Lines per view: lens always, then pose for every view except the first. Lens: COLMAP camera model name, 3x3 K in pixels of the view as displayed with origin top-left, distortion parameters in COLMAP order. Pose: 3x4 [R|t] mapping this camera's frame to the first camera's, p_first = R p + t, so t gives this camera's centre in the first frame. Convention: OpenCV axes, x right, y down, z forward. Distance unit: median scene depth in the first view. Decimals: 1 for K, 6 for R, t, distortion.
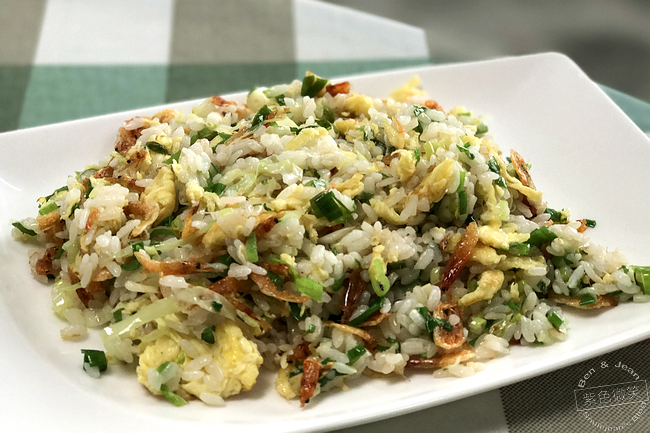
lens RADIAL K [[1075.1, 0, 325.0], [0, 1075.1, 216.6], [0, 0, 1]] dist [0.014808, 0.000000]
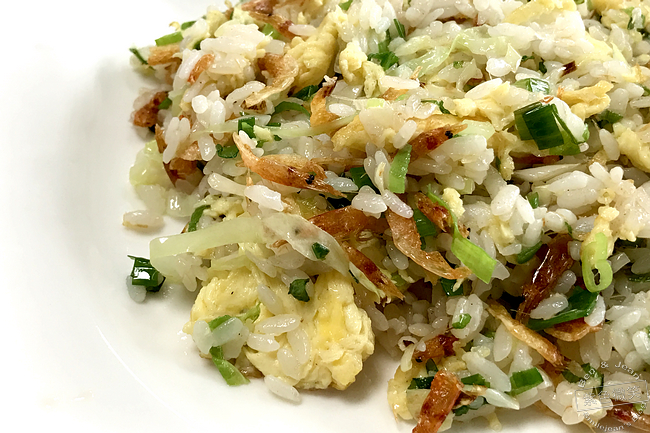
lens RADIAL K [[817.8, 0, 323.6], [0, 817.8, 166.0], [0, 0, 1]] dist [-0.001655, 0.000000]
pose [[0.935964, 0.236796, -0.260573, 0.013394], [-0.196807, 0.965506, 0.170482, -0.044193], [0.291955, -0.108283, 0.950283, 0.523512]]
